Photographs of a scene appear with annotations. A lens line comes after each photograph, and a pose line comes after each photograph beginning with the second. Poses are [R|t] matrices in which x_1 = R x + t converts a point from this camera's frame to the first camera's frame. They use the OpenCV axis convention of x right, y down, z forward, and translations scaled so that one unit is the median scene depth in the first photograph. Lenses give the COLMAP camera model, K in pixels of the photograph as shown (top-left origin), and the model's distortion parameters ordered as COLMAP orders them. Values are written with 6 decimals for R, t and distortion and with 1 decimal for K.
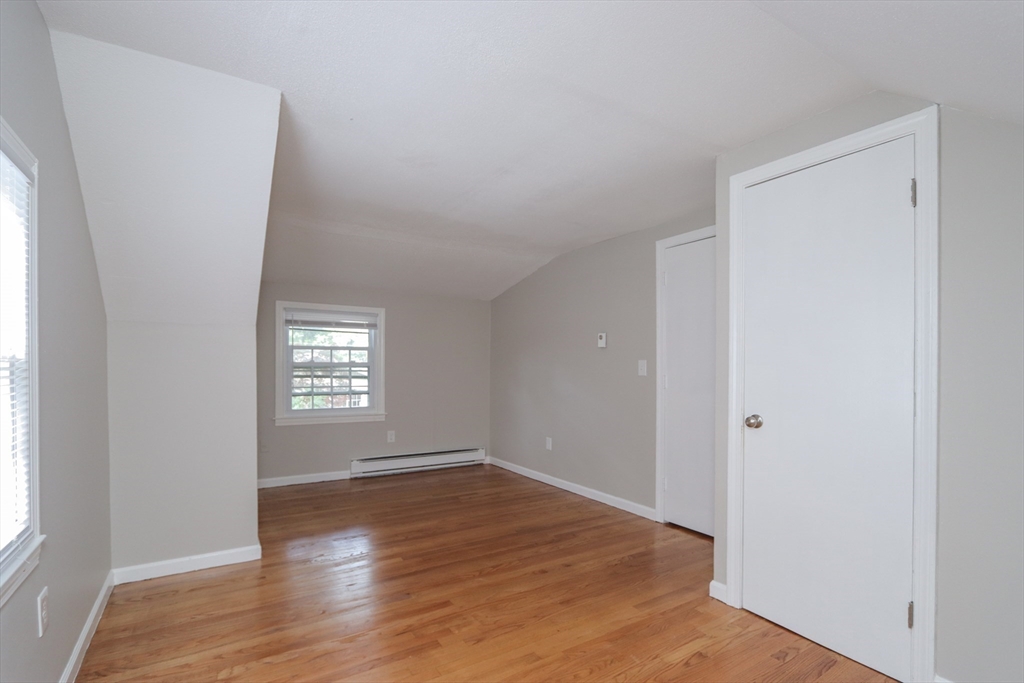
lens RADIAL K [[512.8, 0, 563.4], [0, 512.8, 368.0], [0, 0, 1]] dist [-0.013275, 0.000215]
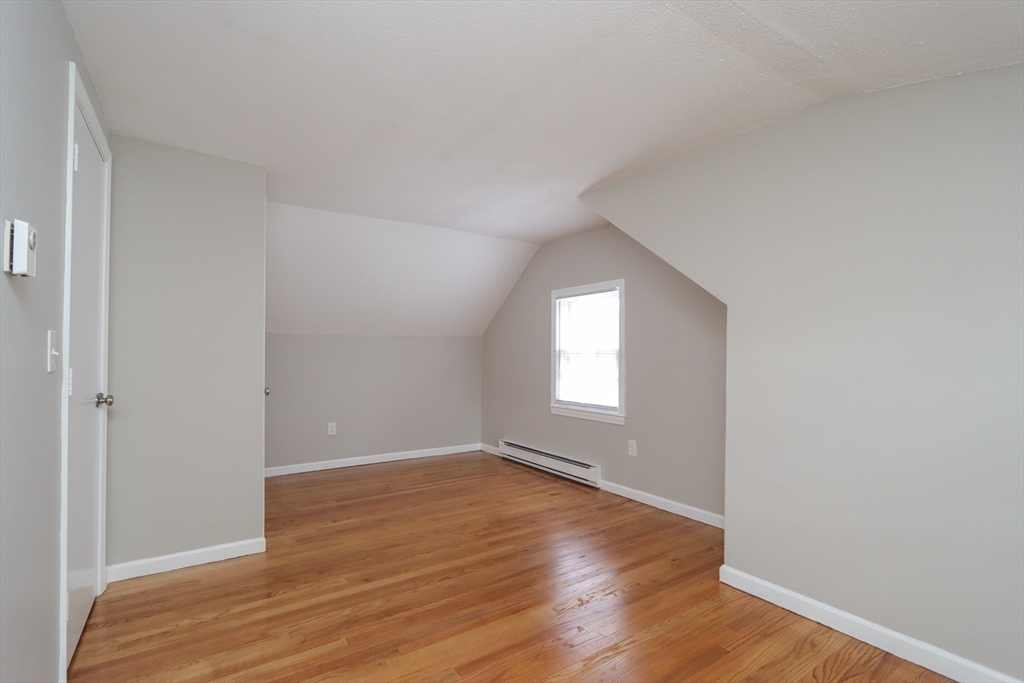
lens RADIAL K [[498.0, 0, 512.0], [0, 498.0, 341.5], [0, 0, 1]] dist [-0.016089, 0.000977]
pose [[-0.997721, -0.006773, 0.067141, -0.191437], [-0.008235, 0.999734, -0.021532, -0.002576], [-0.066977, -0.022036, -0.997511, 1.181323]]
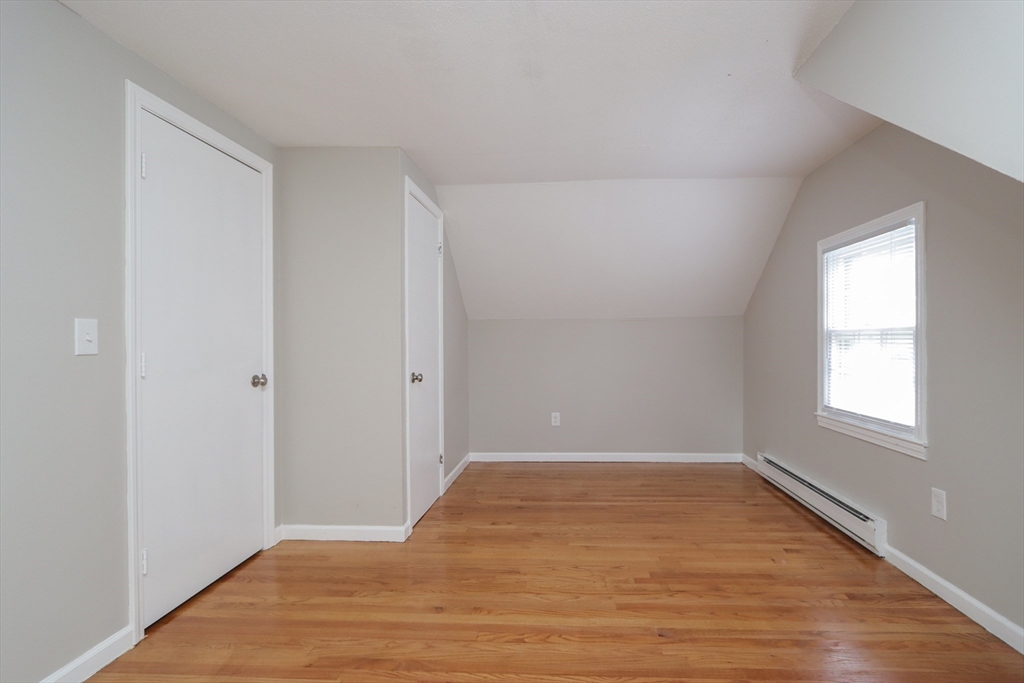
lens RADIAL K [[498.0, 0, 512.0], [0, 498.0, 341.5], [0, 0, 1]] dist [-0.016089, 0.000977]
pose [[-0.743646, -0.000804, 0.668573, -0.349008], [0.003625, 0.999980, 0.005235, 0.001761], [-0.668564, 0.006316, -0.743628, 0.936271]]
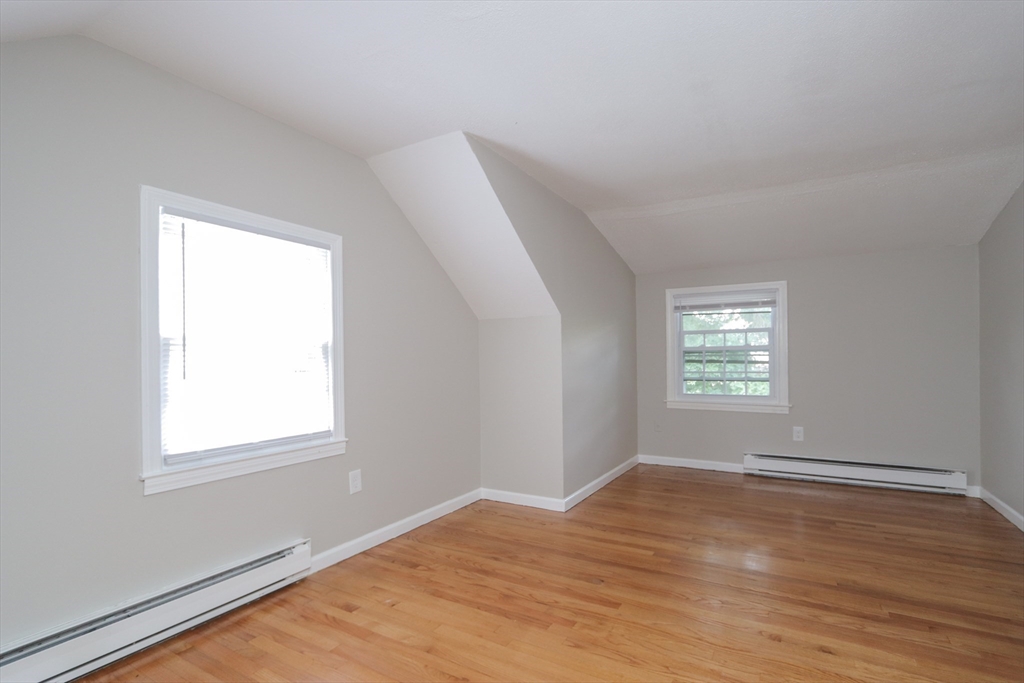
lens RADIAL K [[515.2, 0, 468.7], [0, 515.2, 360.3], [0, 0, 1]] dist [-0.014884, -0.000322]
pose [[0.358490, -0.008325, -0.933496, 0.281979], [0.007819, 0.999952, -0.005915, 0.017689], [0.933501, -0.005178, 0.358538, 0.234558]]
